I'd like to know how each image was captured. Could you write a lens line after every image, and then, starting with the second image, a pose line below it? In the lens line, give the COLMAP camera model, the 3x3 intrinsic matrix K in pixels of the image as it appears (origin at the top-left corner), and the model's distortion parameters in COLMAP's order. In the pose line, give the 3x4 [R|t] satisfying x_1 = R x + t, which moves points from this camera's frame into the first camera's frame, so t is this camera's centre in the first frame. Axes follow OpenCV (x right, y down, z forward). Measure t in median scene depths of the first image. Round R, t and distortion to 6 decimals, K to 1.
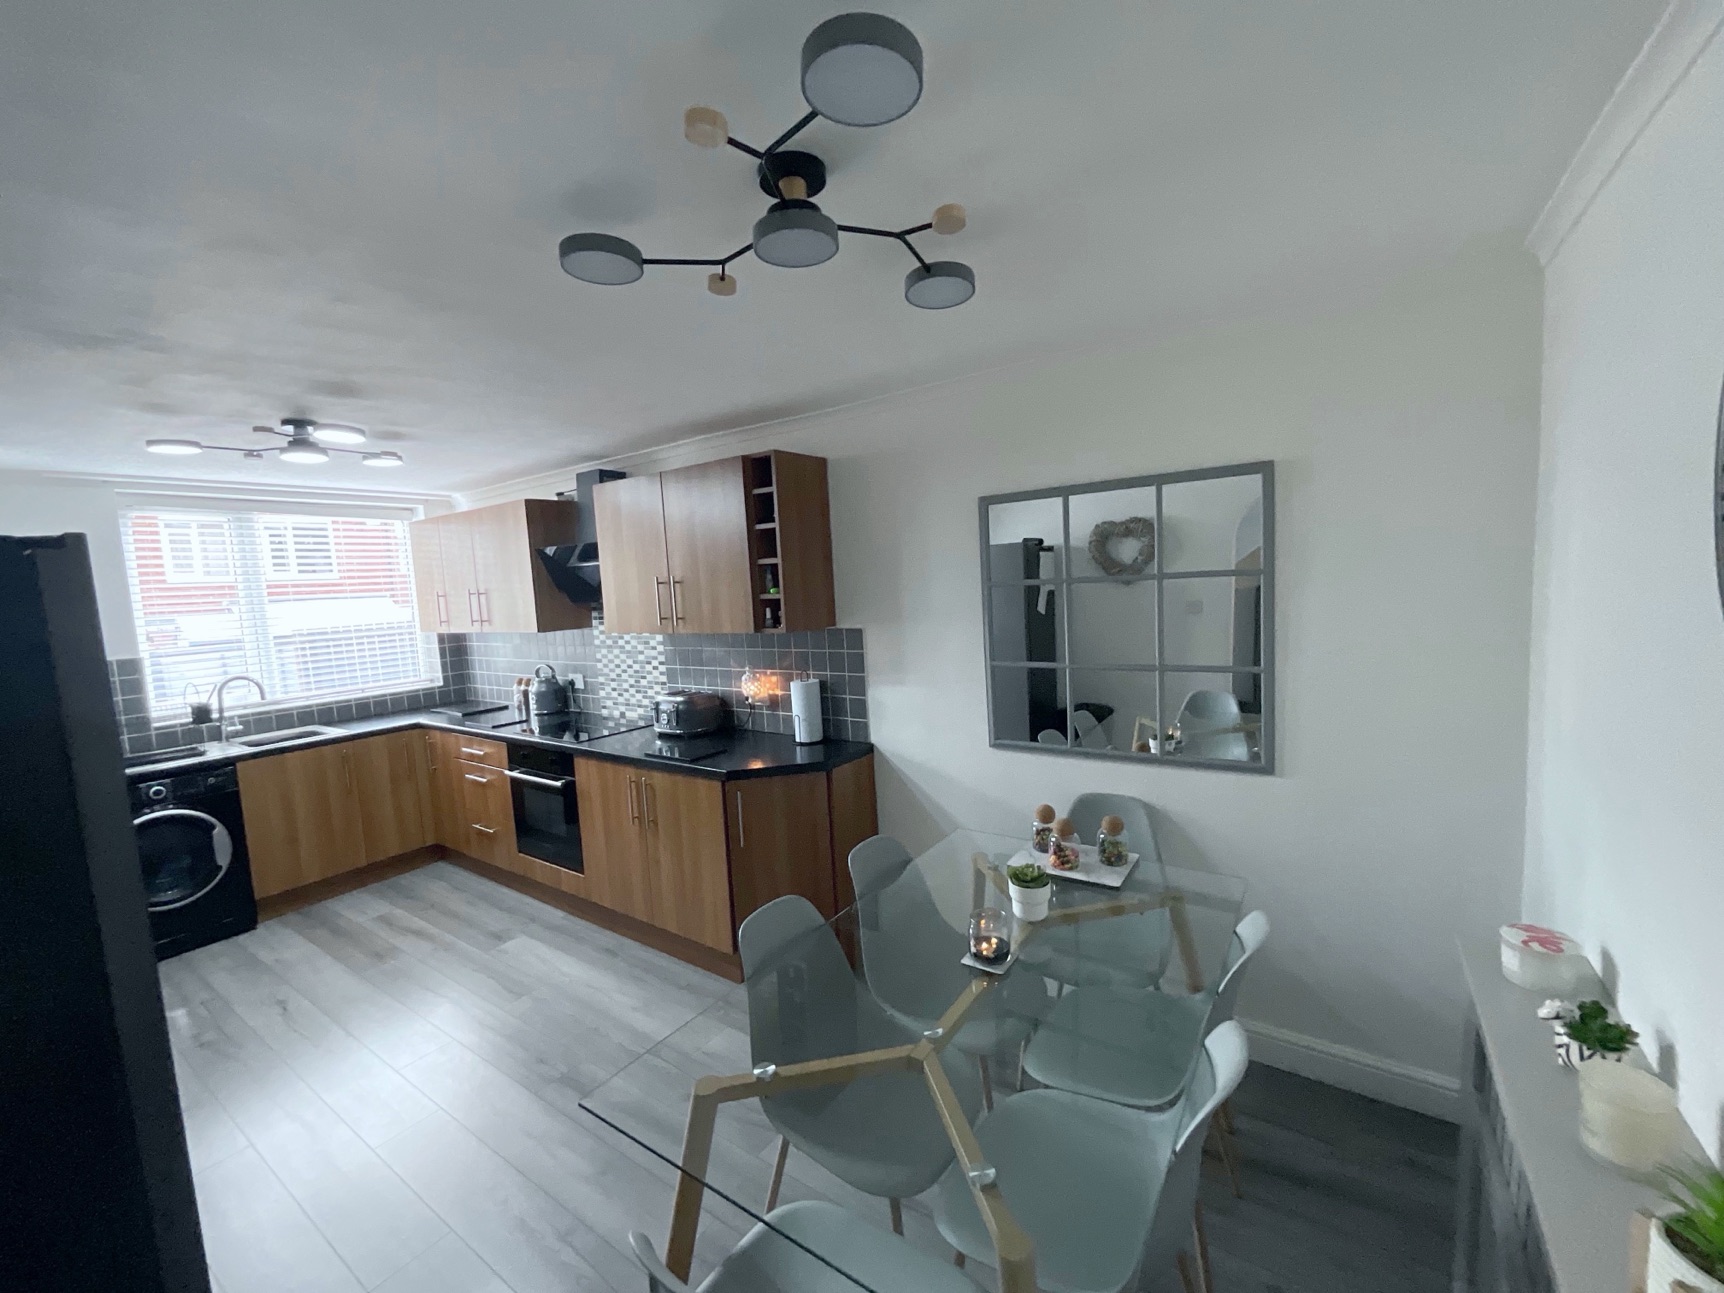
lens RADIAL K [[696.6, 0, 869.0], [0, 696.6, 651.2], [0, 0, 1]] dist [-0.006662, 0.002715]
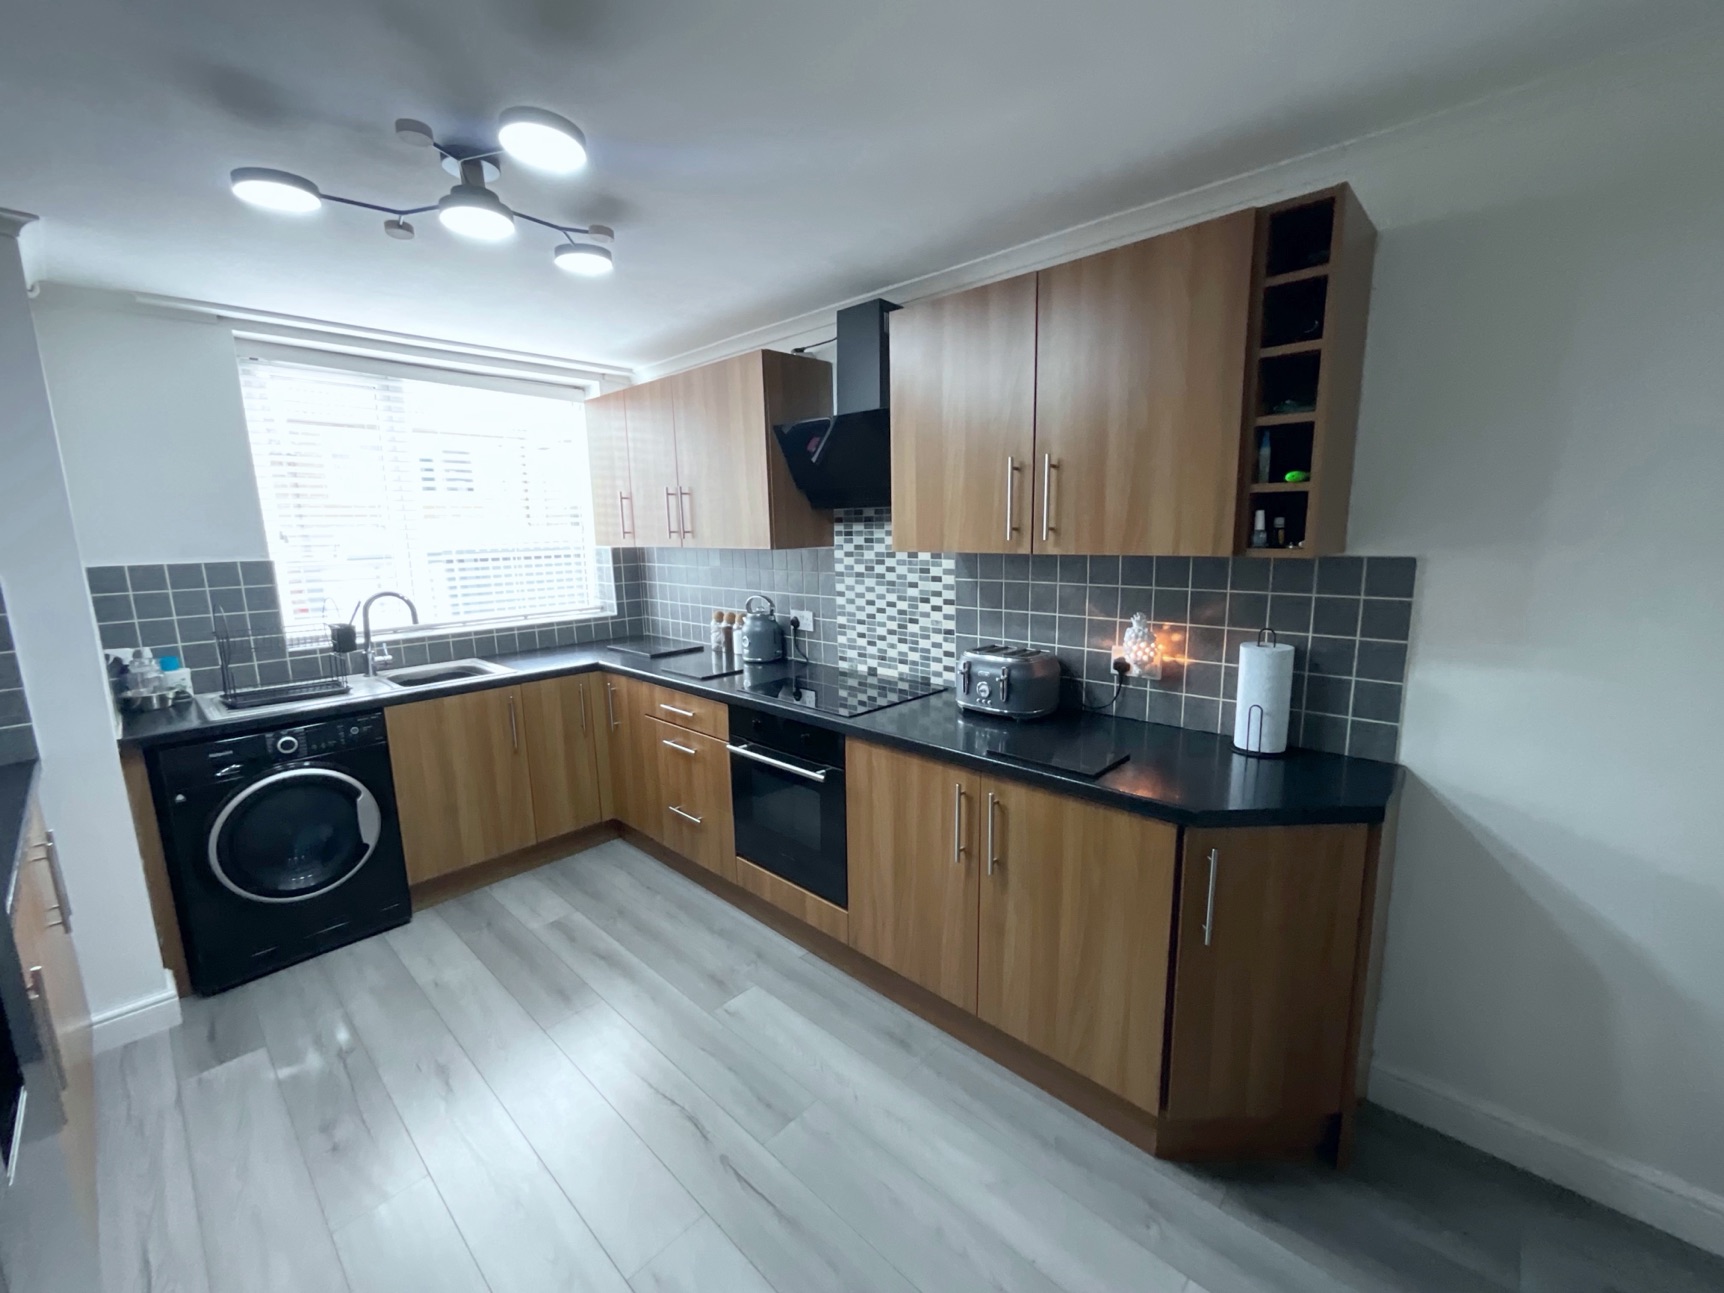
lens RADIAL K [[696.6, 0, 865.6], [0, 696.6, 650.0], [0, 0, 1]] dist [-0.006662, 0.002715]
pose [[0.988772, 0.059355, -0.137137, -0.273009], [-0.048465, 0.995500, 0.081430, 0.012155], [0.141353, -0.073870, 0.987199, 0.308623]]
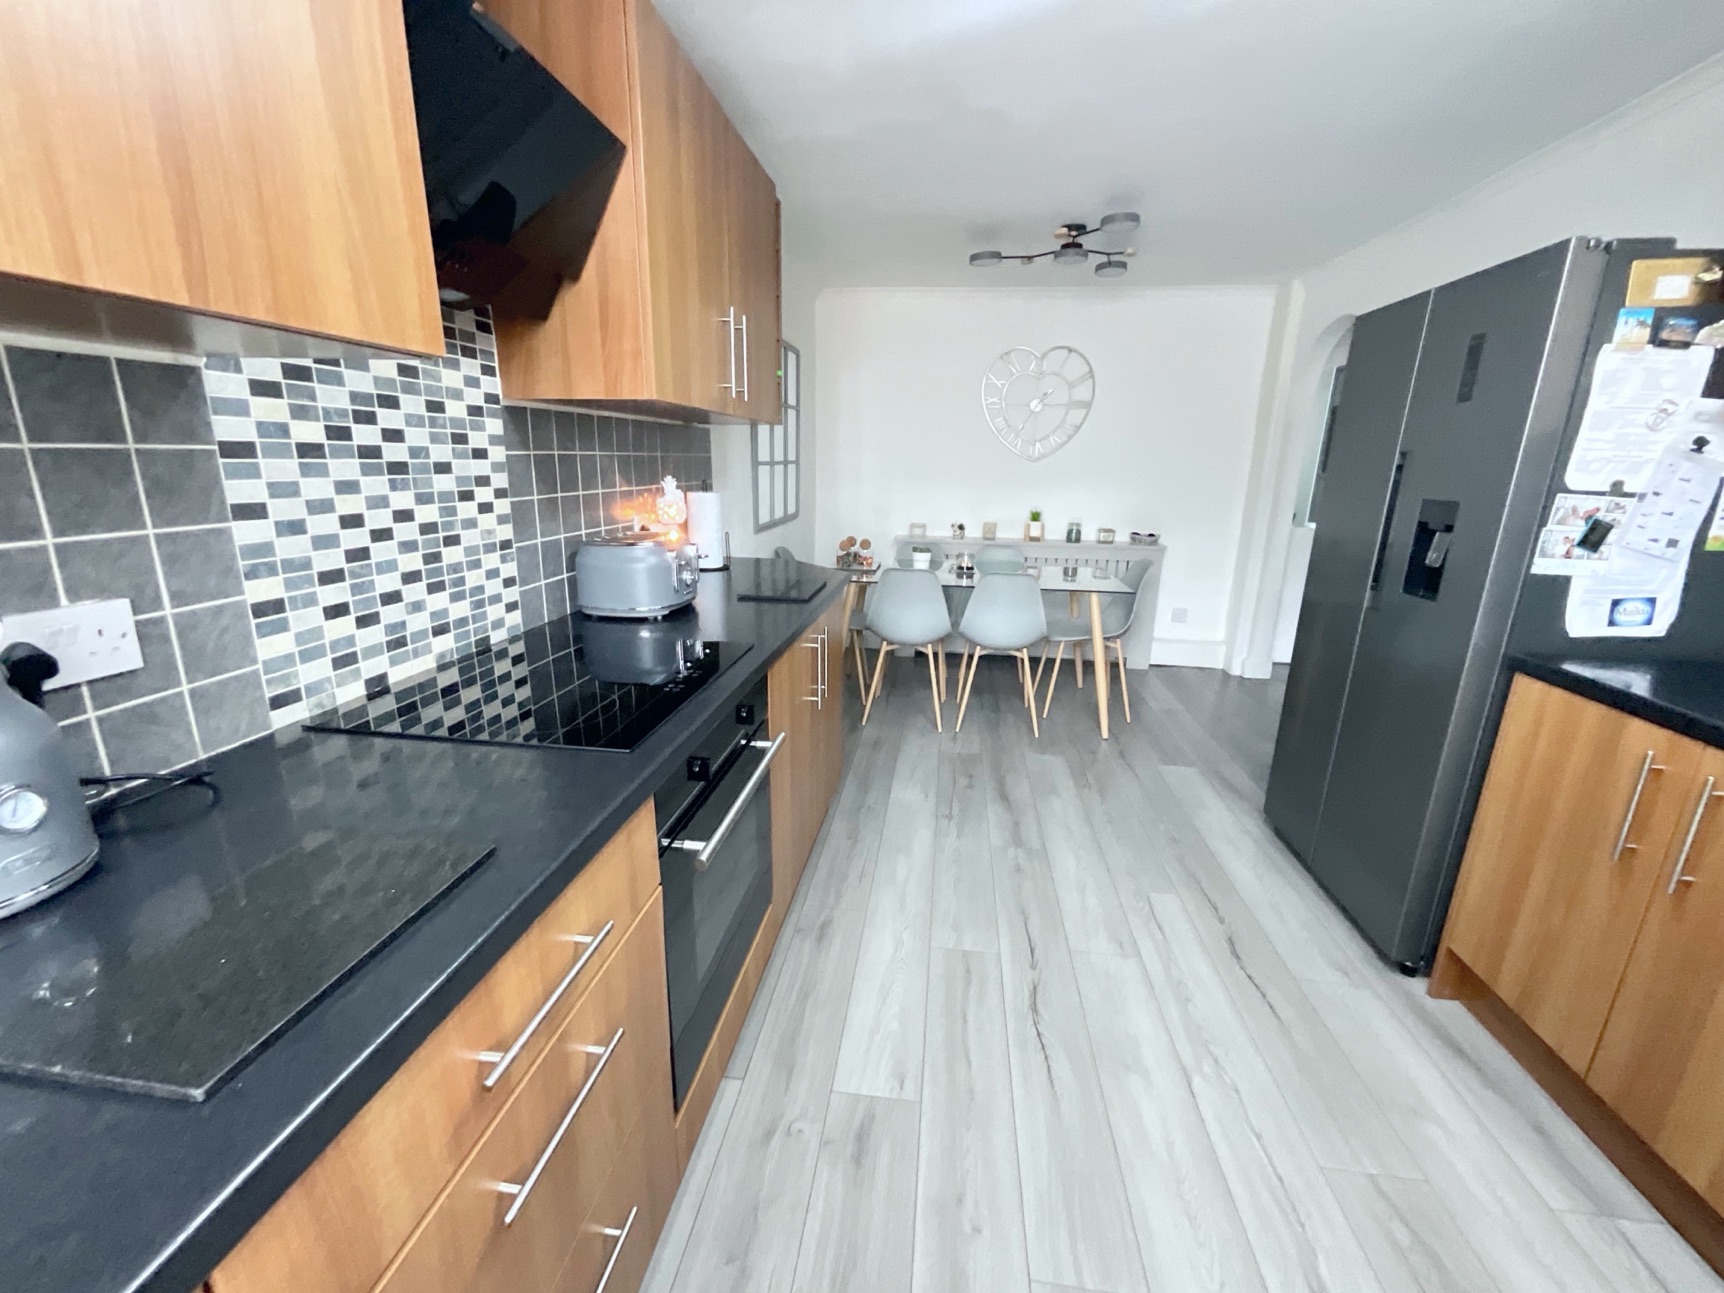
lens RADIAL K [[696.6, 0, 865.6], [0, 696.6, 641.8], [0, 0, 1]] dist [-0.006662, 0.002715]
pose [[-0.453115, -0.189660, 0.871043, -0.729267], [0.091245, 0.962107, 0.256954, 0.015556], [-0.886770, 0.195908, -0.418640, 0.965184]]
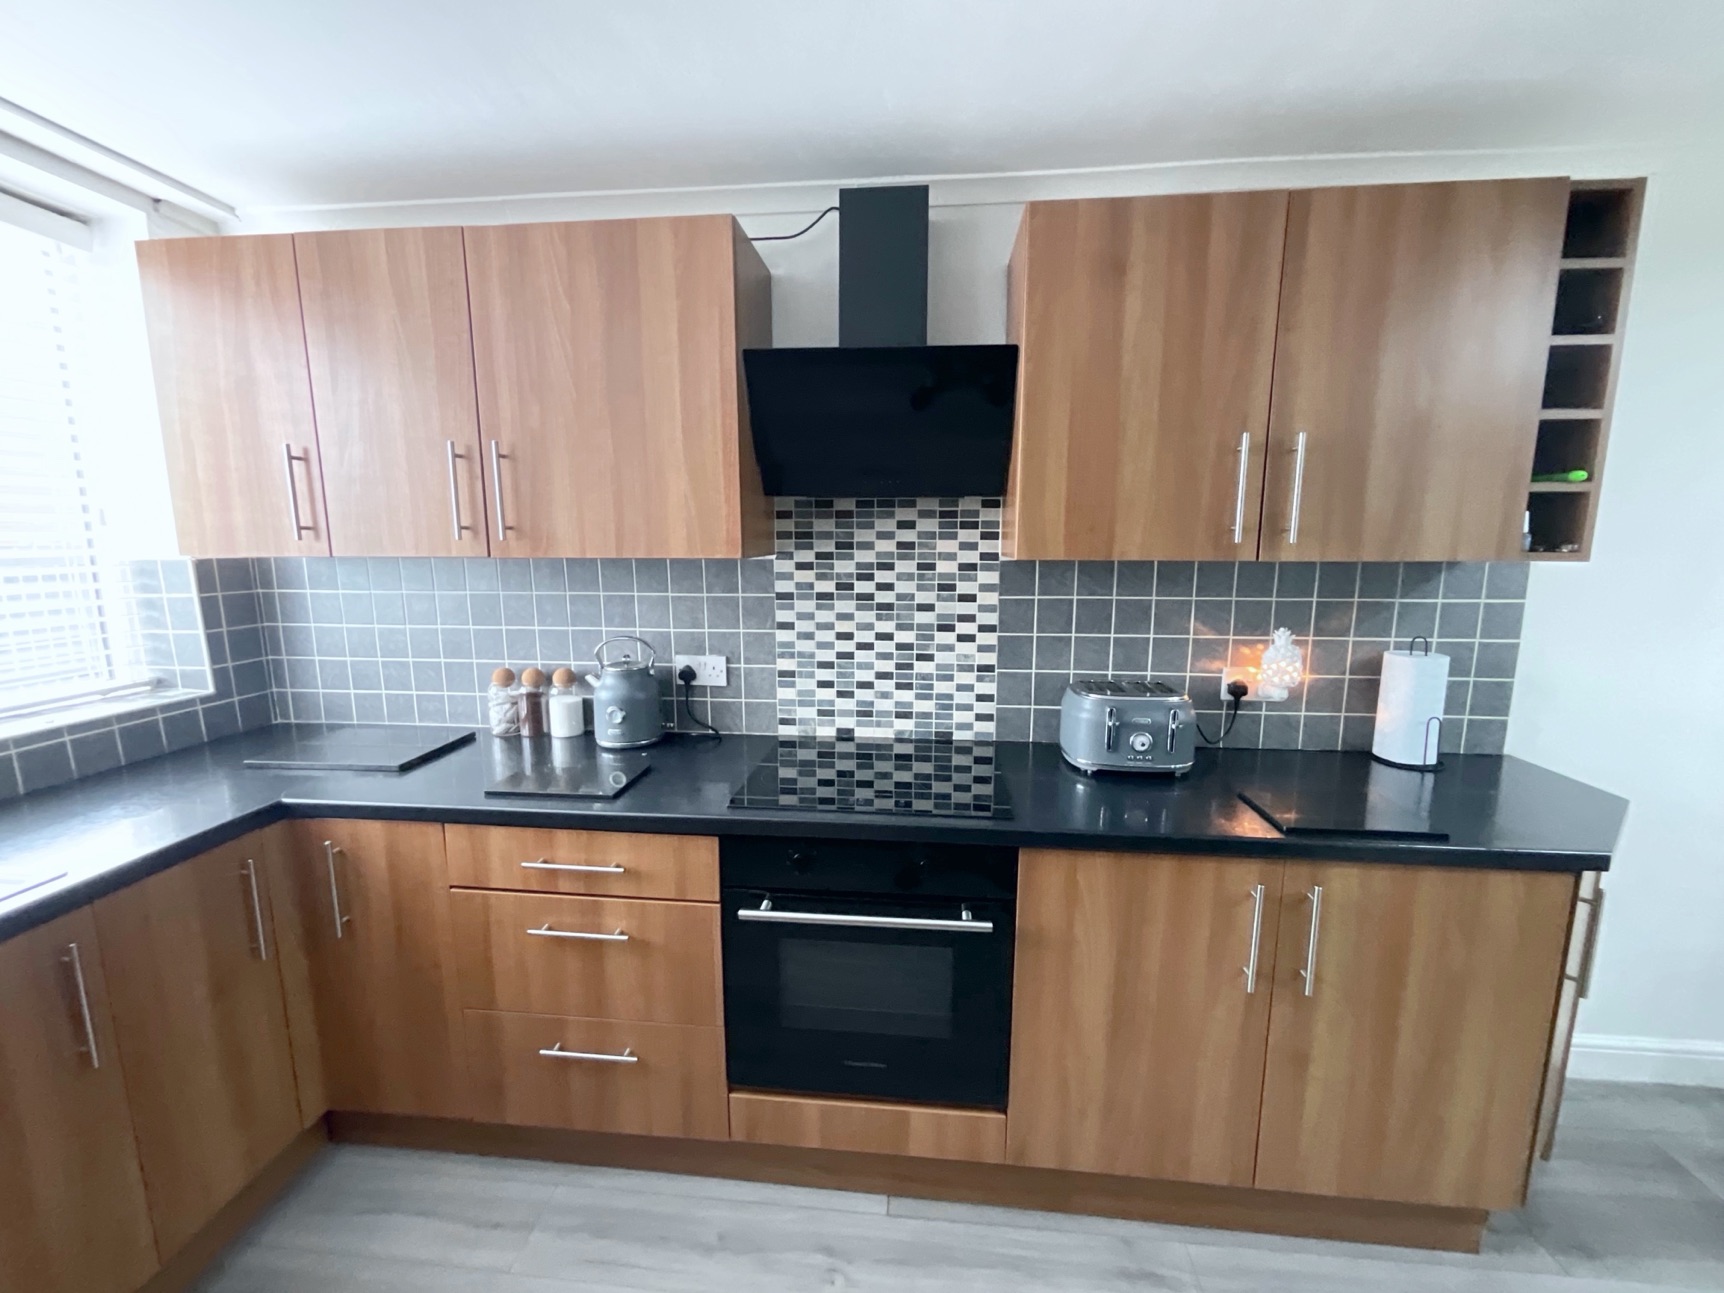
lens RADIAL K [[696.6, 0, 853.0], [0, 696.6, 649.1], [0, 0, 1]] dist [-0.006662, 0.002715]
pose [[0.873815, -0.029163, 0.485384, -0.605155], [0.005486, 0.998728, 0.050130, 0.006438], [-0.486228, -0.041141, 0.872863, 0.588793]]
